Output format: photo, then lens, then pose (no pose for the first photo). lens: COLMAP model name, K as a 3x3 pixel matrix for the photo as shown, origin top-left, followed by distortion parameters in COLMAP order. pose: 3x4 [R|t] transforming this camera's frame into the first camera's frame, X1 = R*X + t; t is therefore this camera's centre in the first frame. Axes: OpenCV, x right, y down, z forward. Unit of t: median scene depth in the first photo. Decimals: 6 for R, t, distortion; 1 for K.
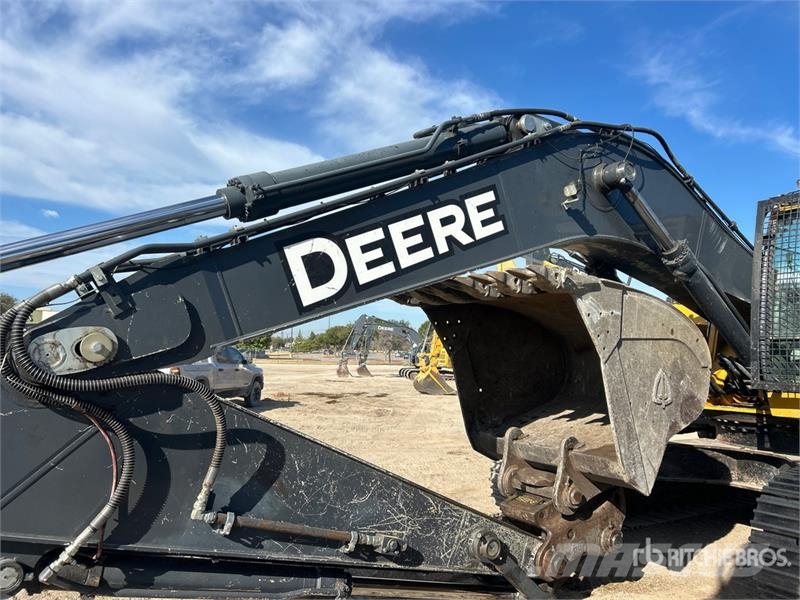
lens RADIAL K [[602.0, 0, 399.8], [0, 602.0, 293.6], [0, 0, 1]] dist [0.063504, -0.070302]
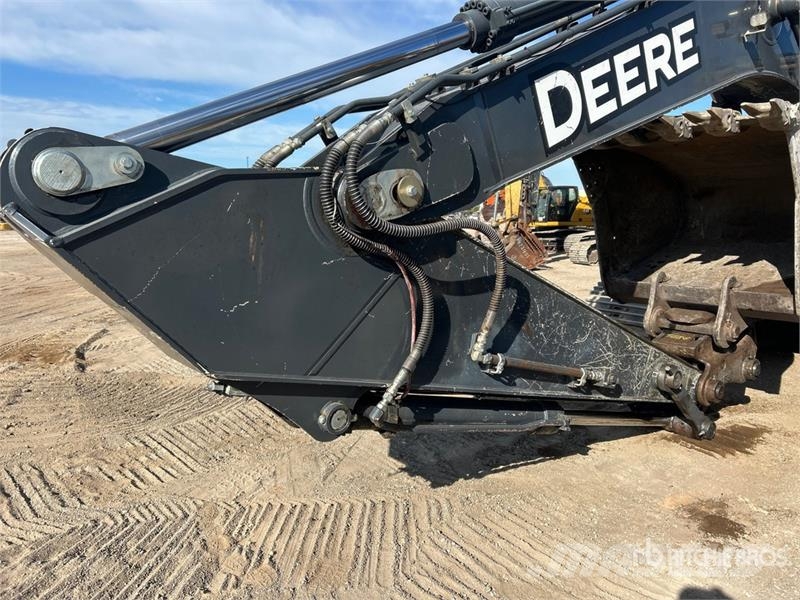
lens RADIAL K [[602.3, 0, 398.3], [0, 602.3, 298.5], [0, 0, 1]] dist [0.059285, -0.065250]
pose [[0.996378, -0.036206, 0.076941, -0.435436], [0.017145, 0.971782, 0.235257, 0.021579], [-0.083287, -0.233086, 0.968883, 0.038004]]
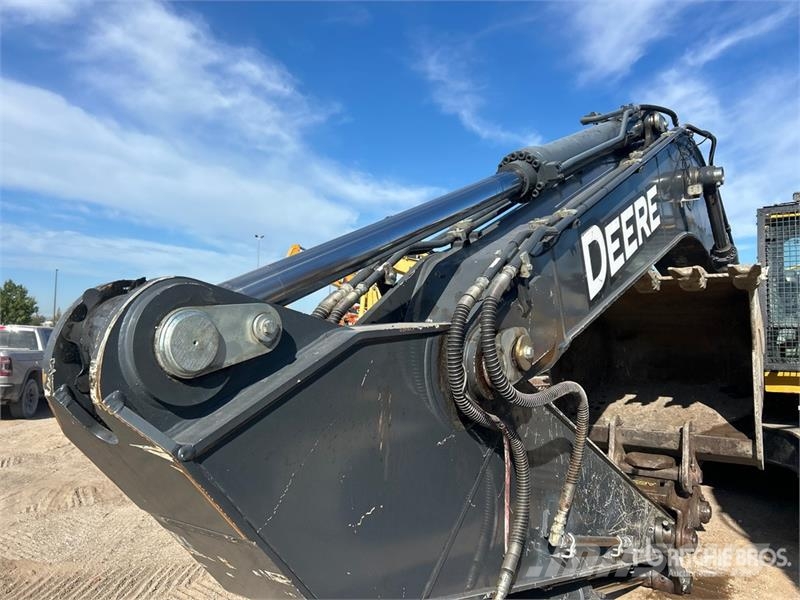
lens RADIAL K [[605.6, 0, 400.4], [0, 605.6, 294.3], [0, 0, 1]] dist [0.044877, -0.046325]
pose [[0.932576, 0.014043, 0.360700, -0.694050], [-0.027141, 0.999142, 0.031274, -0.007864], [-0.359951, -0.038955, 0.932157, 0.224136]]
